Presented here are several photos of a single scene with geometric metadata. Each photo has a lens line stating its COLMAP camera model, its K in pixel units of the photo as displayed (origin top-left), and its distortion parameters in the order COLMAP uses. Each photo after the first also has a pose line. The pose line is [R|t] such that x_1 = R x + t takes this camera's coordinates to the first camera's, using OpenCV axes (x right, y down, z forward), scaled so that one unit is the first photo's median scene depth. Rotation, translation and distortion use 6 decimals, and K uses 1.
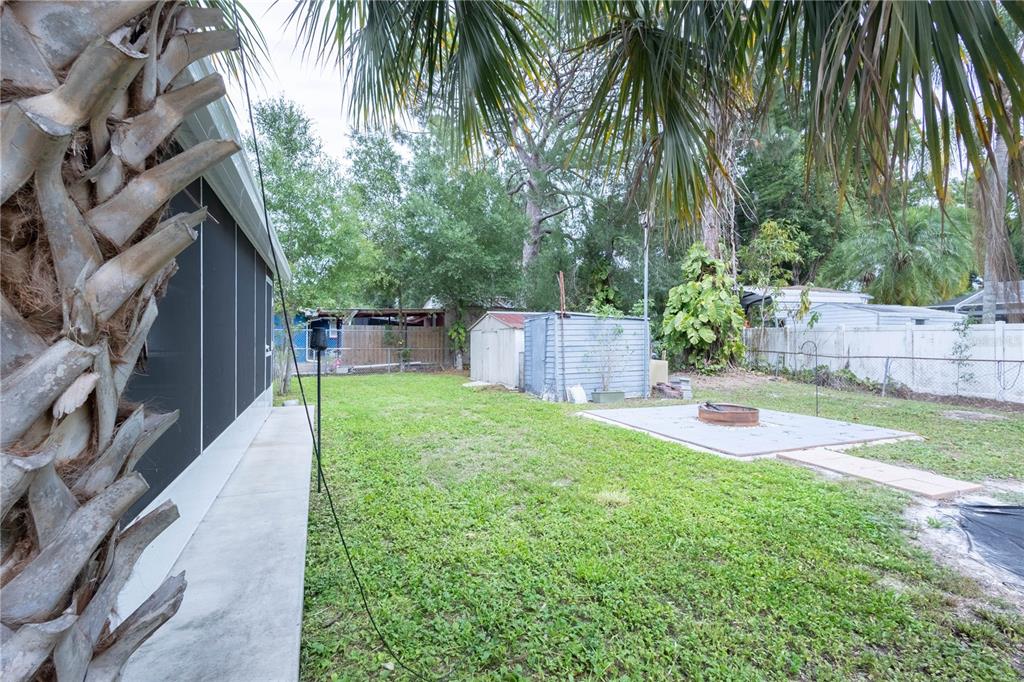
lens RADIAL K [[470.5, 0, 513.1], [0, 470.5, 337.5], [0, 0, 1]] dist [0.008314, -0.002372]
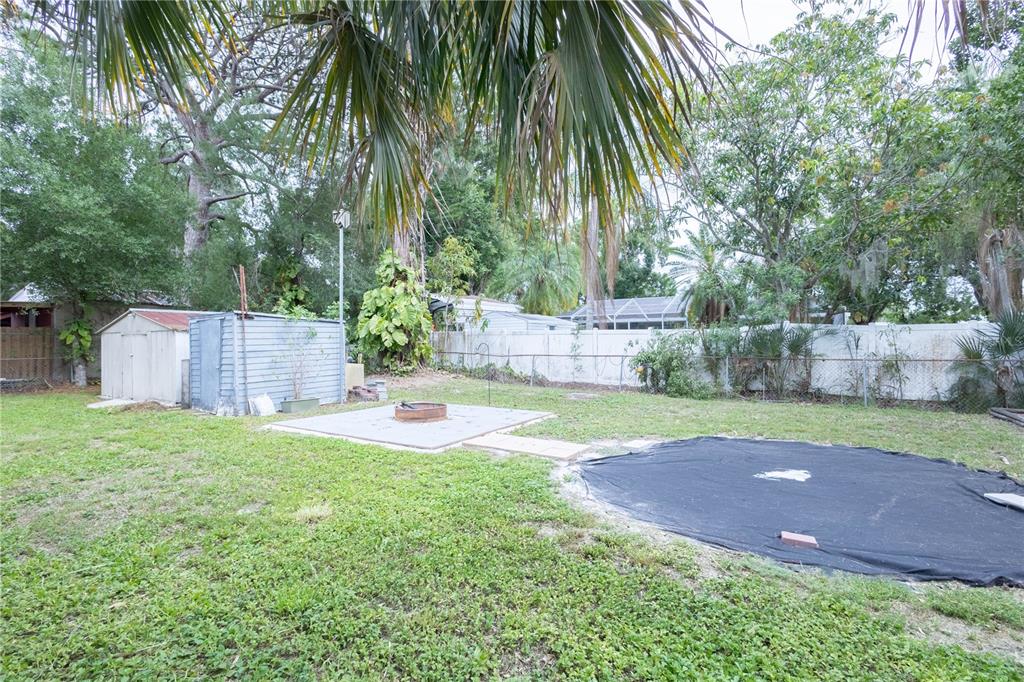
lens RADIAL K [[470.5, 0, 511.4], [0, 470.5, 339.0], [0, 0, 1]] dist [0.008314, -0.002372]
pose [[0.808795, -0.003947, 0.588077, -0.006590], [0.005966, 0.999981, -0.001494, -0.000318], [-0.588060, 0.004717, 0.808804, 0.004255]]
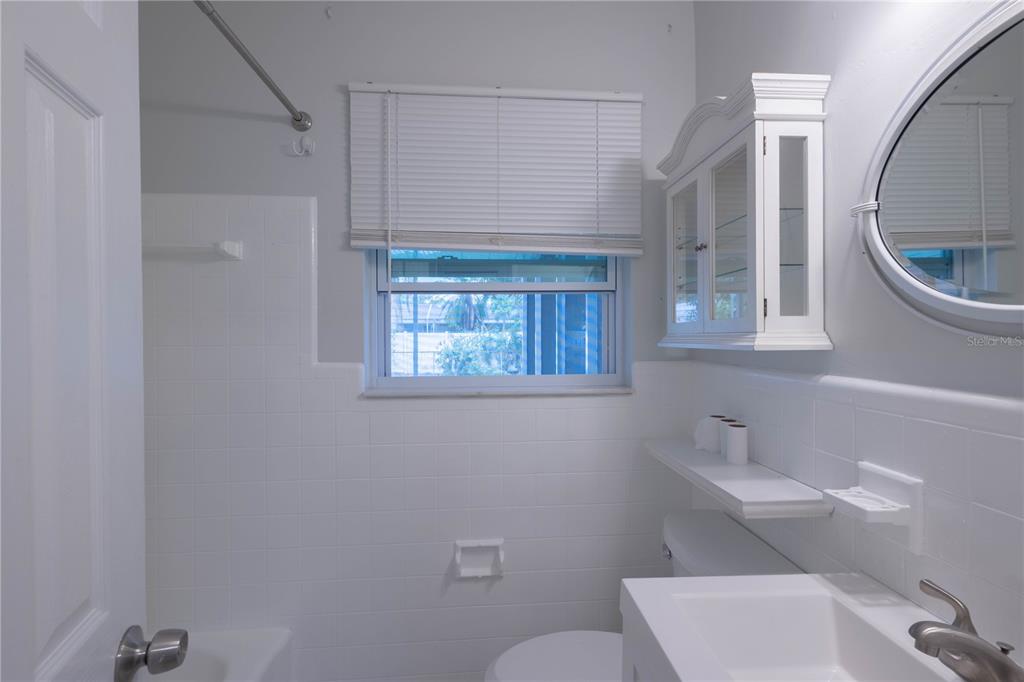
lens RADIAL K [[470.5, 0, 512.3], [0, 470.5, 339.0], [0, 0, 1]] dist [0.008314, -0.002372]
pose [[0.322625, -0.013286, 0.946434, -0.612316], [0.003625, 0.999911, 0.012801, -0.025822], [-0.946520, -0.000699, 0.322644, -0.019522]]
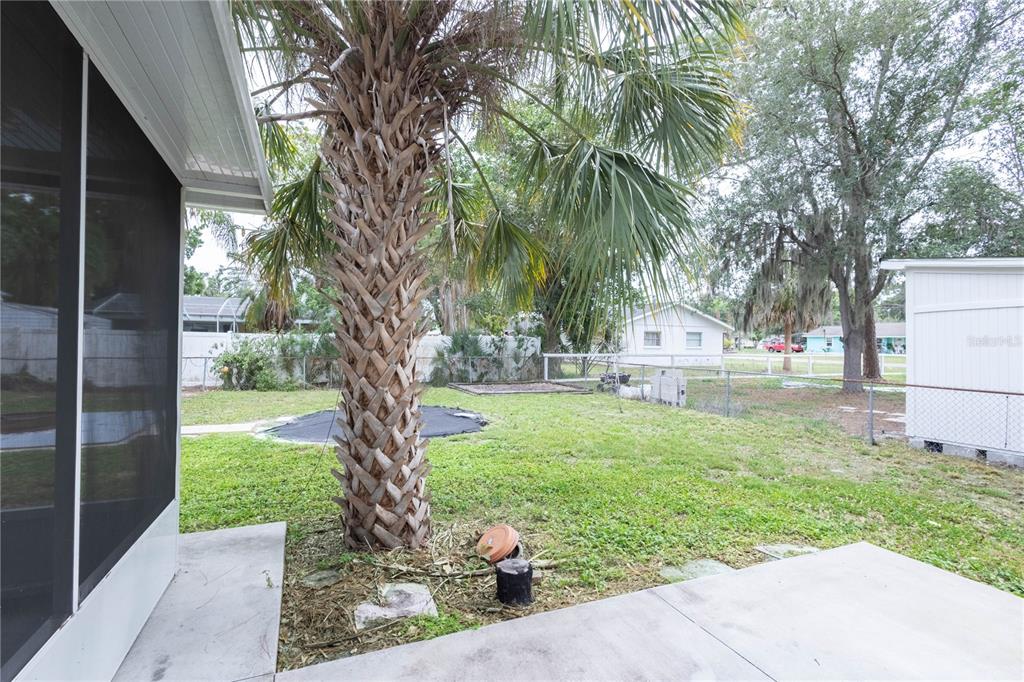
lens RADIAL K [[470.5, 0, 511.9], [0, 470.5, 339.6], [0, 0, 1]] dist [0.008314, -0.002372]
pose [[-0.004809, 0.002465, 0.999985, -0.356100], [-0.016335, 0.999863, -0.002543, -0.016266], [-0.999855, -0.016347, -0.004768, -0.015058]]
